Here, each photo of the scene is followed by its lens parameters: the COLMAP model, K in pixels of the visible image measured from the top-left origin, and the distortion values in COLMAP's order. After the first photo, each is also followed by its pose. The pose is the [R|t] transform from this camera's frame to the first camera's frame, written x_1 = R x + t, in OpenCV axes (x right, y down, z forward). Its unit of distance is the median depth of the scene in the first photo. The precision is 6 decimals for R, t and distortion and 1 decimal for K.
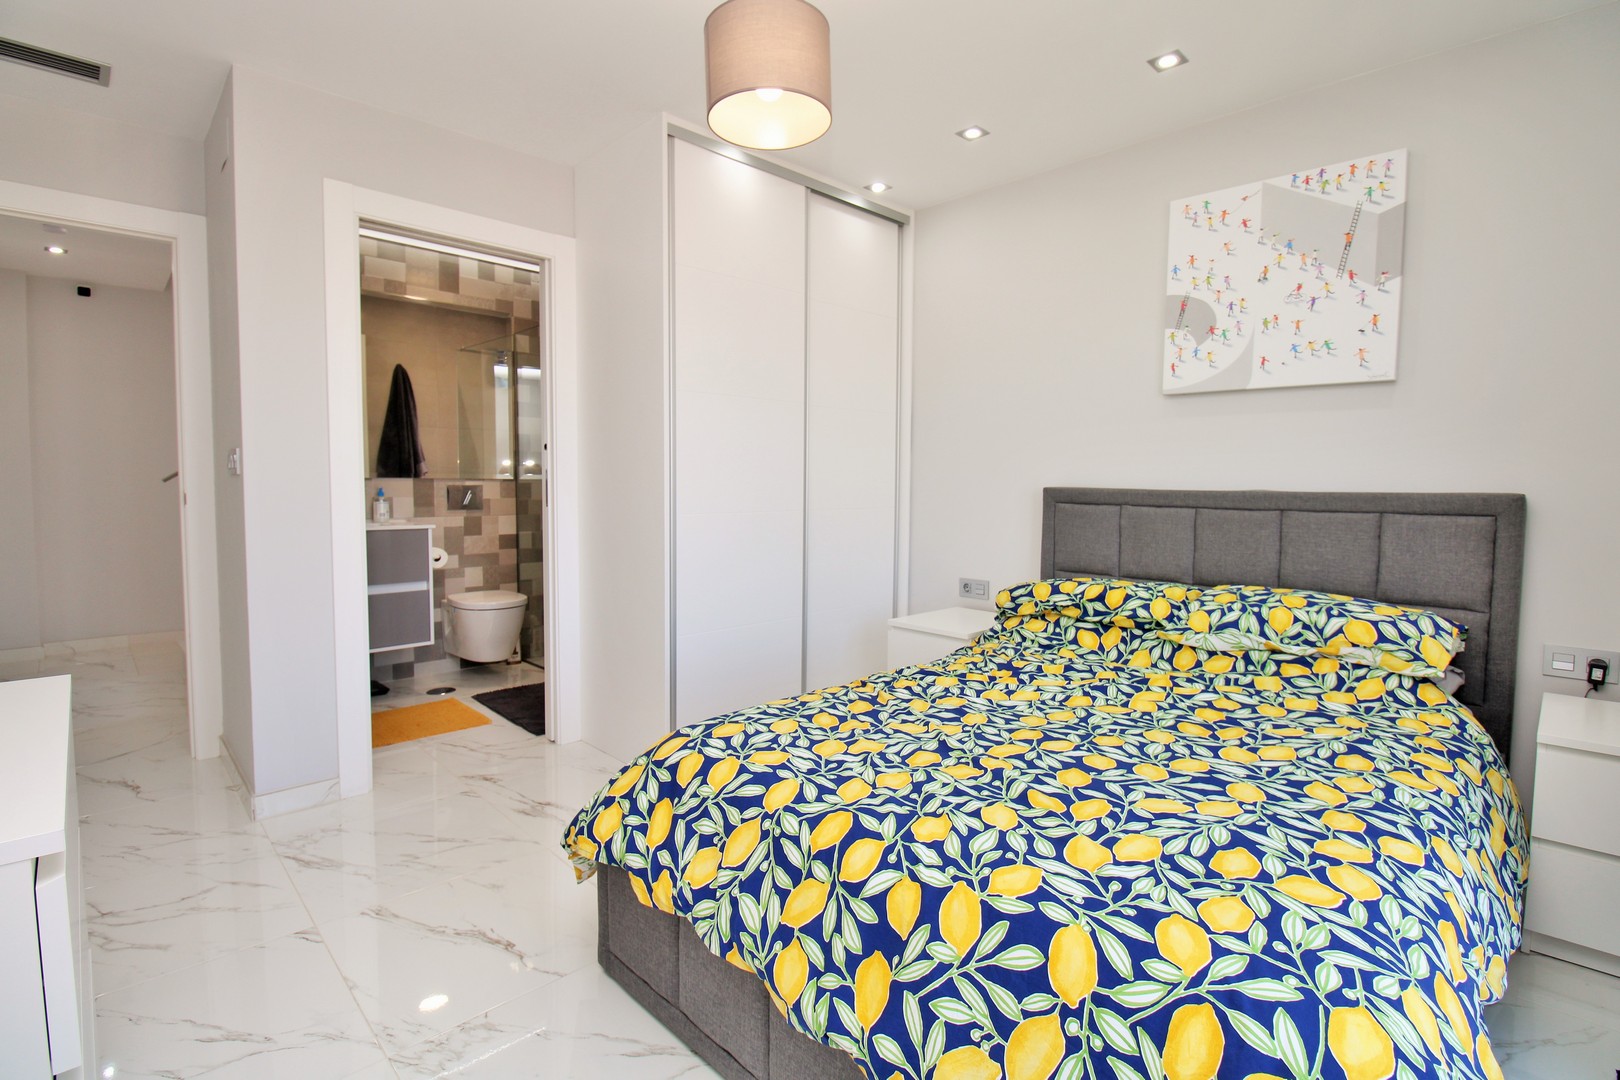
lens RADIAL K [[755.7, 0, 808.4], [0, 755.7, 532.0], [0, 0, 1]] dist [-0.006958, -0.008681]
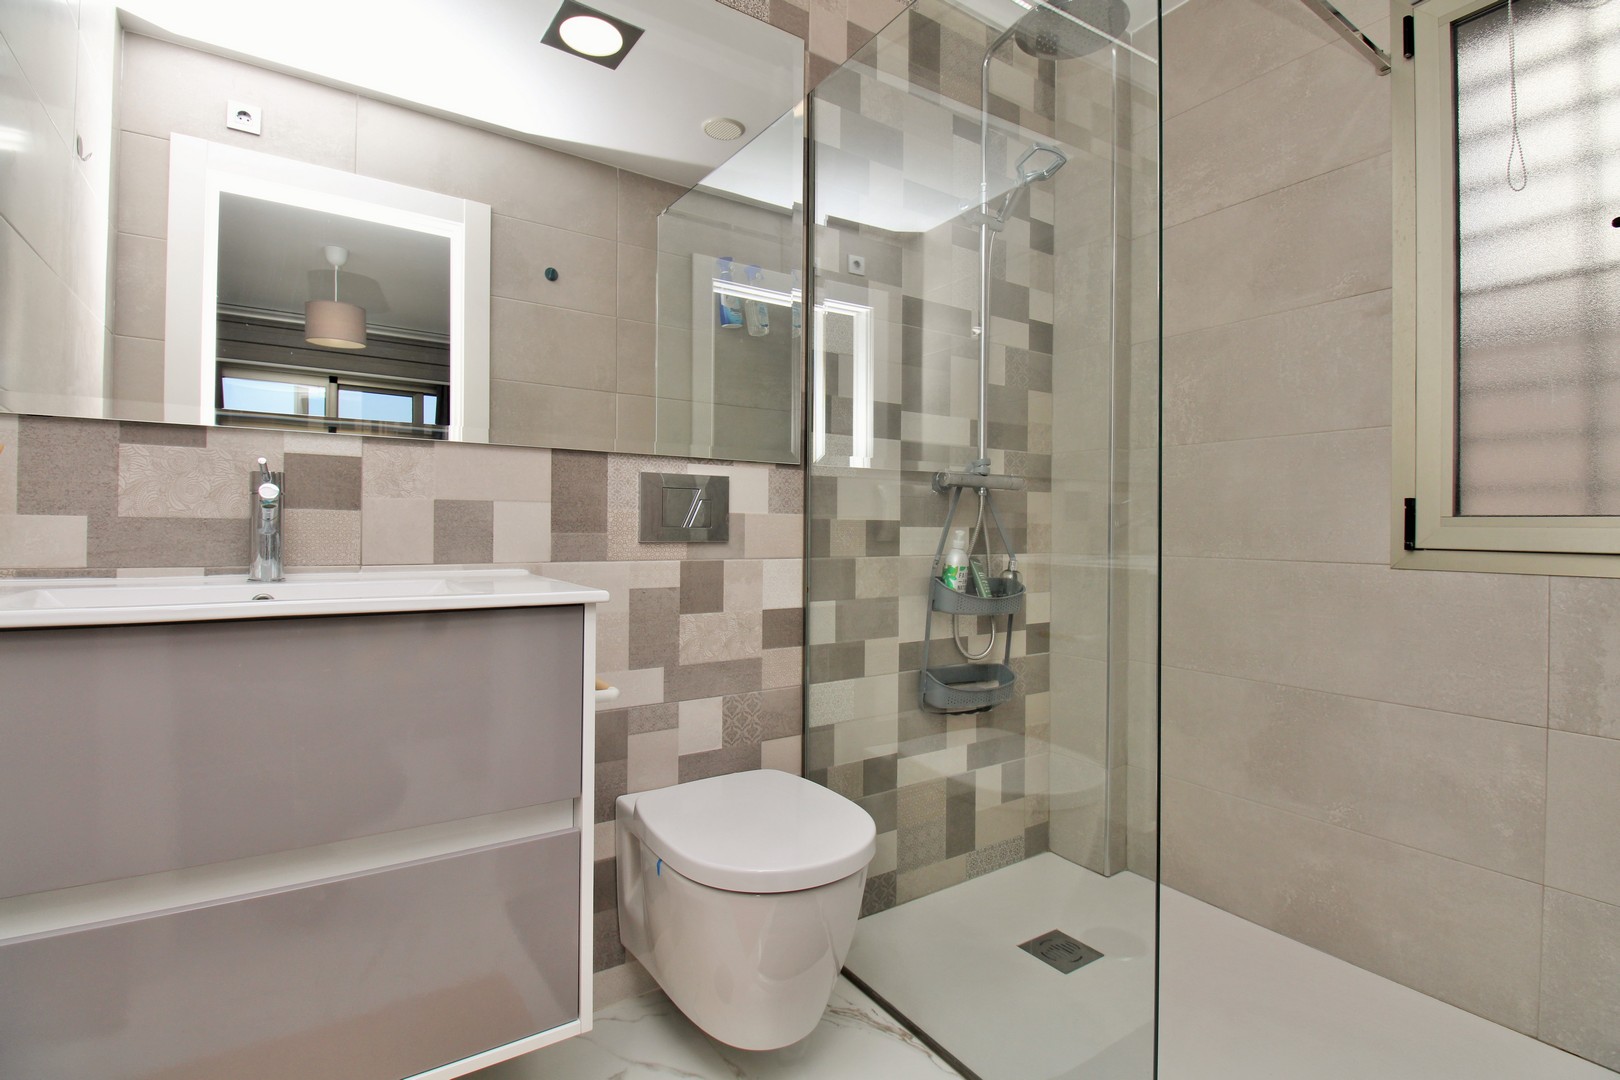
lens RADIAL K [[755.7, 0, 816.8], [0, 755.7, 543.4], [0, 0, 1]] dist [-0.006958, -0.008681]
pose [[0.983123, -0.008665, -0.182739, -0.333148], [-0.003740, 0.997717, -0.067426, -0.004634], [0.182906, 0.066971, 0.980847, 0.668724]]
